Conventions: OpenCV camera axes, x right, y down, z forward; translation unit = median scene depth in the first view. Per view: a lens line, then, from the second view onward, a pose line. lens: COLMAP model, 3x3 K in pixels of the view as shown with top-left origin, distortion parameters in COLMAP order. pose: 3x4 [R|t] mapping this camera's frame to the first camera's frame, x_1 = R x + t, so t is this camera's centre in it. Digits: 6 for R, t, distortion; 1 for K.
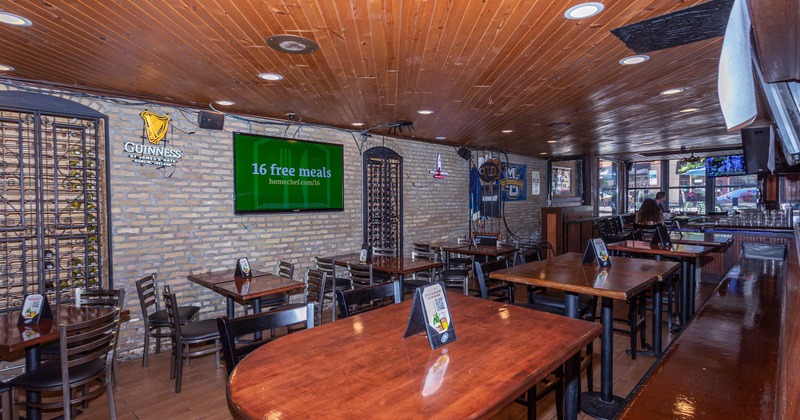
lens RADIAL K [[406.0, 0, 400.0], [0, 406.0, 210.0], [0, 0, 1]] dist [-0.001397, -0.000215]
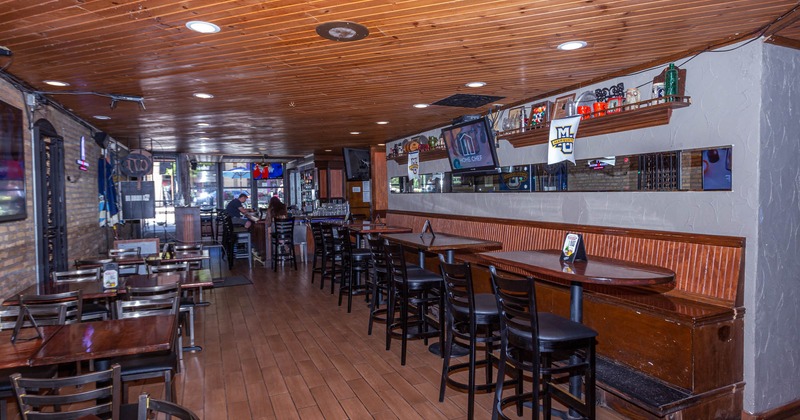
lens RADIAL K [[458.8, 0, 400.0], [0, 458.8, 210.0], [0, 0, 1]] dist [0.002215, 0.000318]
pose [[0.393138, -0.034379, 0.918836, -0.576187], [0.051330, 0.998563, 0.015400, 0.013020], [-0.918046, 0.041109, 0.394338, 0.194464]]
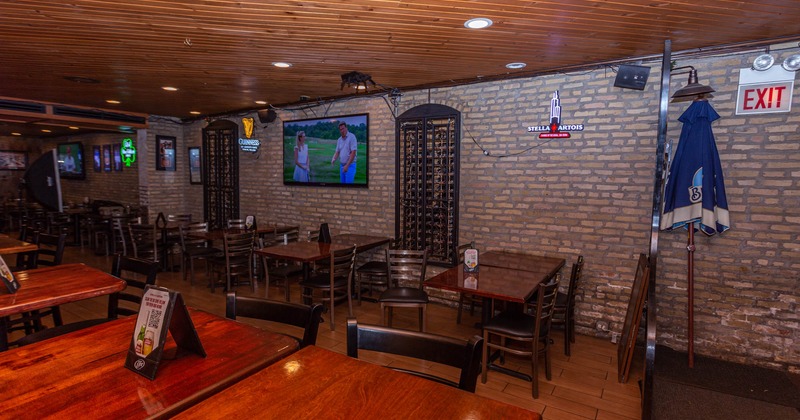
lens RADIAL K [[458.8, 0, 400.0], [0, 458.8, 210.0], [0, 0, 1]] dist [0.002215, 0.000318]
pose [[0.115413, 0.093420, -0.988915, 0.891563], [-0.030001, 0.995441, 0.090536, -0.042675], [0.992864, 0.019219, 0.117690, 0.959660]]
